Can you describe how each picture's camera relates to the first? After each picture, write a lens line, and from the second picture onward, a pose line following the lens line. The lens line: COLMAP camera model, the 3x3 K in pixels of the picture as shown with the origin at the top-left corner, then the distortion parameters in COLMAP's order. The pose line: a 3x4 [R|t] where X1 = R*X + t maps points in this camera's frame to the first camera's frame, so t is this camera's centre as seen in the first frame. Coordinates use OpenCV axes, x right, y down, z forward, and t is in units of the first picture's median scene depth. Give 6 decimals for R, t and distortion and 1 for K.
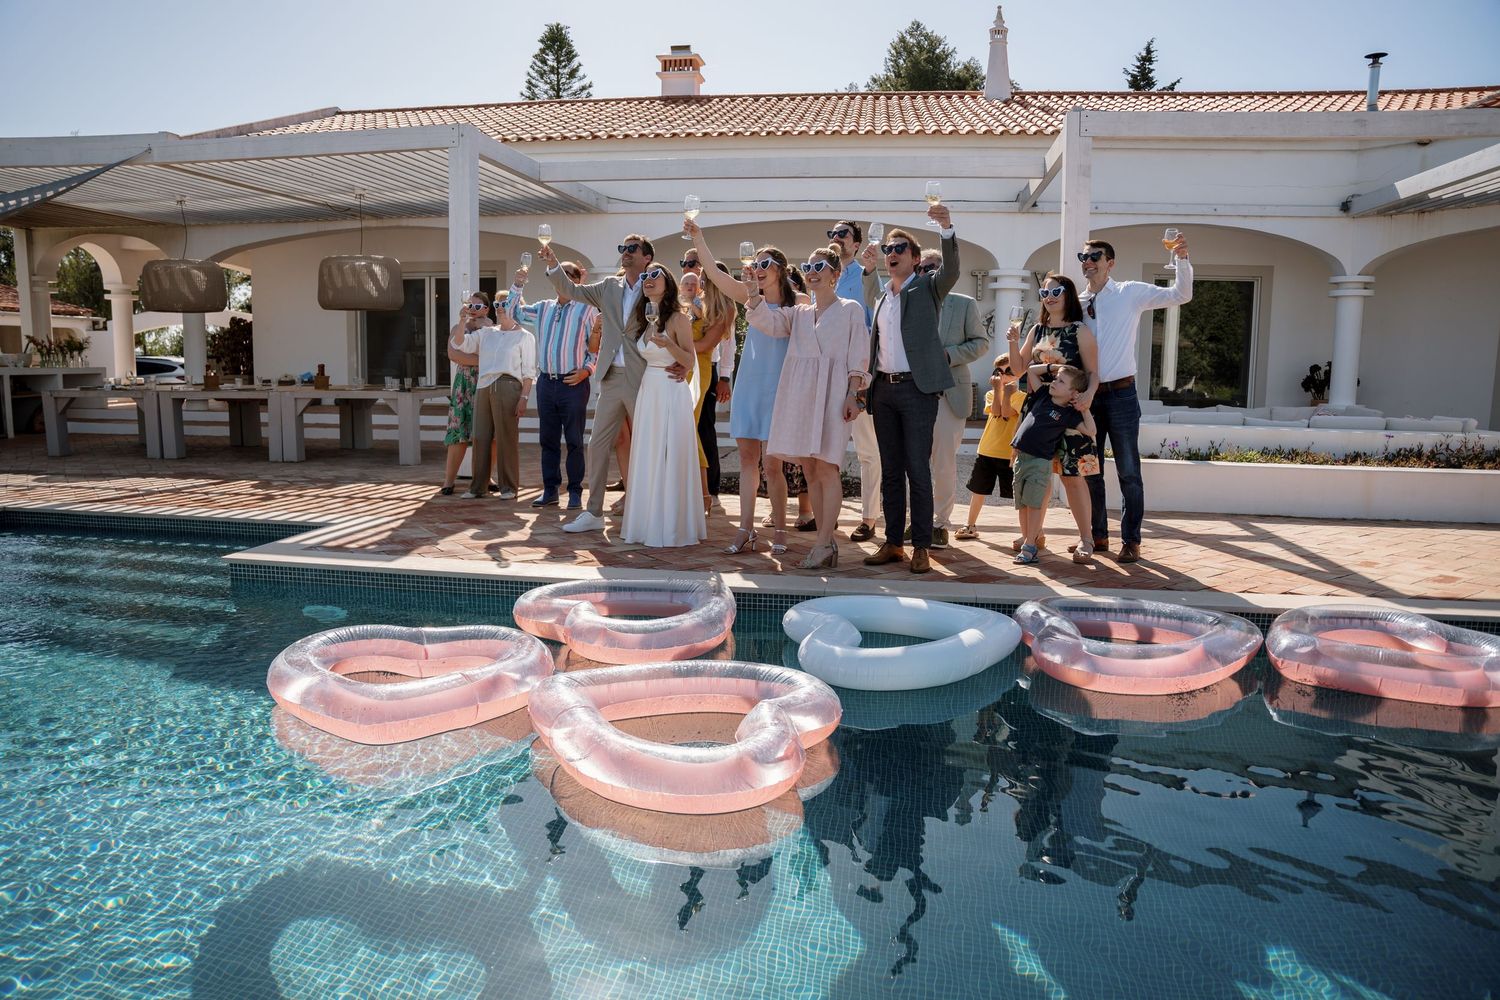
lens RADIAL K [[1035.1, 0, 750.0], [0, 1035.1, 500.0], [0, 0, 1]] dist [-0.171442, 0.131394]
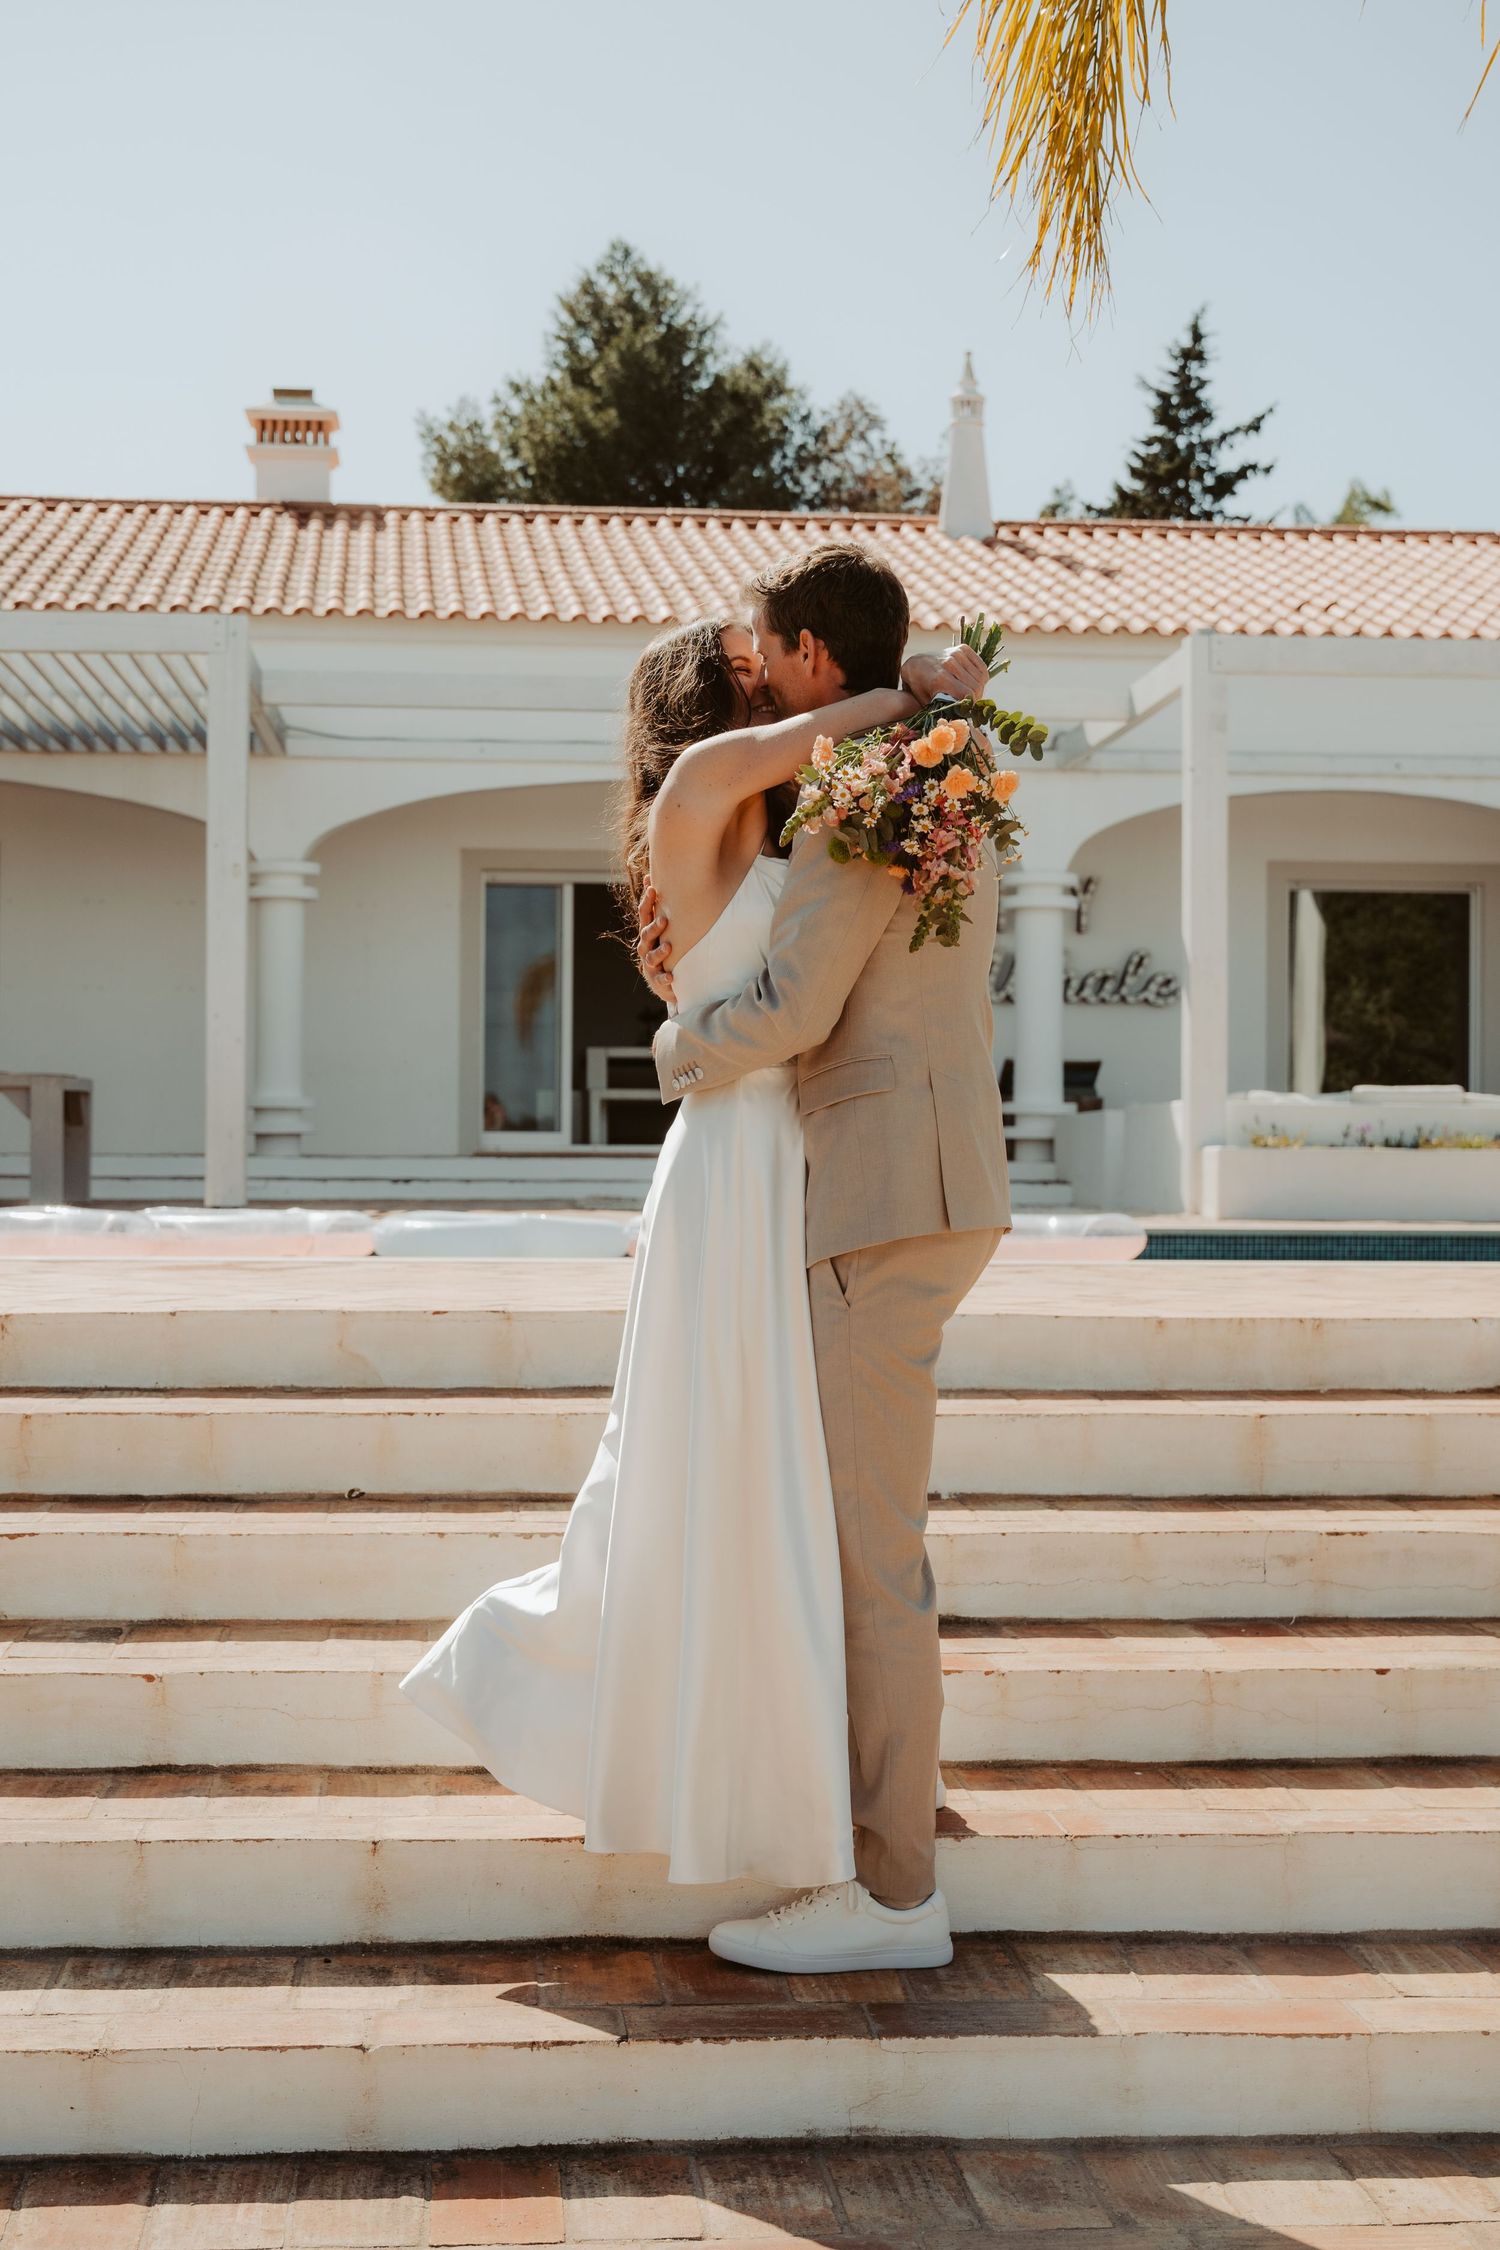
lens RADIAL K [[2598.7, 0, 779.1], [0, 2598.7, 1144.5], [0, 0, 1]] dist [-0.014036, 0.288853]
pose [[0.979393, -0.008208, 0.201798, -0.163640], [0.031892, 0.992923, -0.114396, 0.074930], [-0.199431, 0.118475, 0.972723, -0.318387]]
